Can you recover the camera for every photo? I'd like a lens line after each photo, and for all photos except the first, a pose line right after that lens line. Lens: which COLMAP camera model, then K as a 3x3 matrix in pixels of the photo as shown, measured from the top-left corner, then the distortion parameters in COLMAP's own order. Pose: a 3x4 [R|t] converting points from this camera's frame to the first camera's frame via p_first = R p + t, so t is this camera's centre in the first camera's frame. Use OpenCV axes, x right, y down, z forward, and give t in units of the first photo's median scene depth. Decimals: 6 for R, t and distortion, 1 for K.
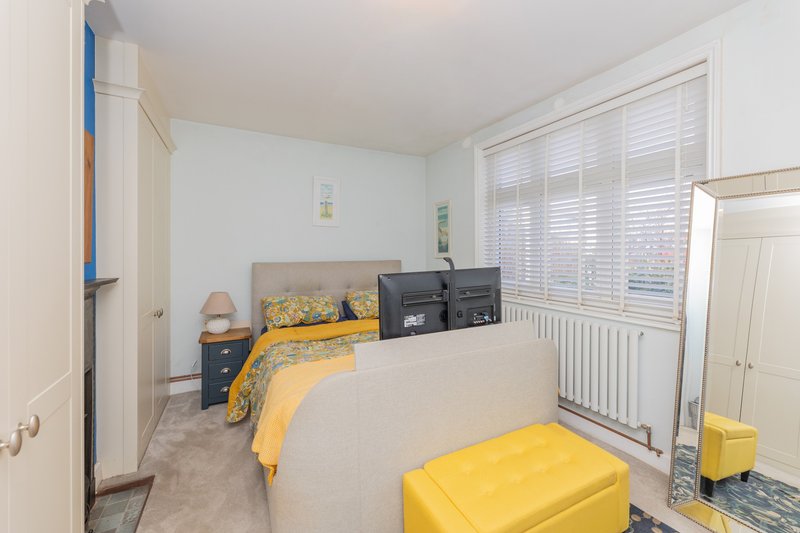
lens RADIAL K [[320.3, 0, 401.9], [0, 320.3, 264.5], [0, 0, 1]] dist [0.000980, 0.000023]
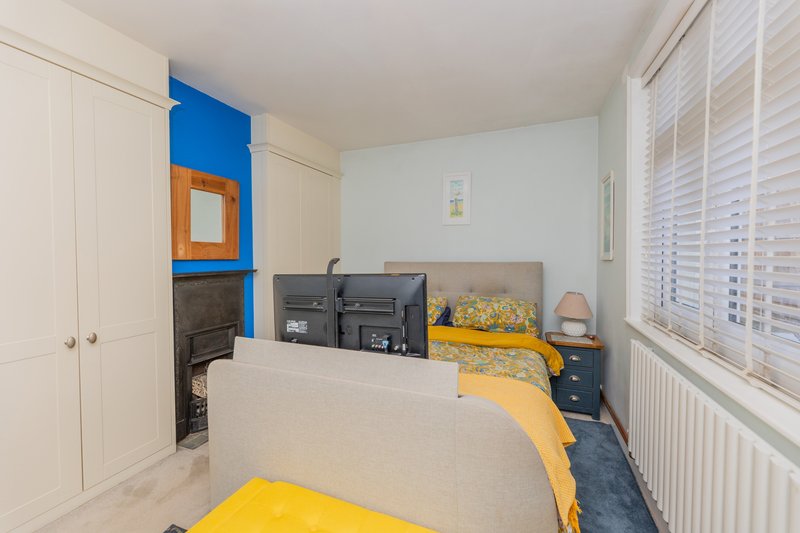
lens RADIAL K [[320.3, 0, 401.9], [0, 320.3, 264.5], [0, 0, 1]] dist [0.000980, 0.000023]
pose [[0.656246, 0.022138, -0.754223, 0.439746], [-0.022545, 0.999698, 0.009727, -0.008376], [0.754210, 0.010621, 0.656547, 0.299875]]
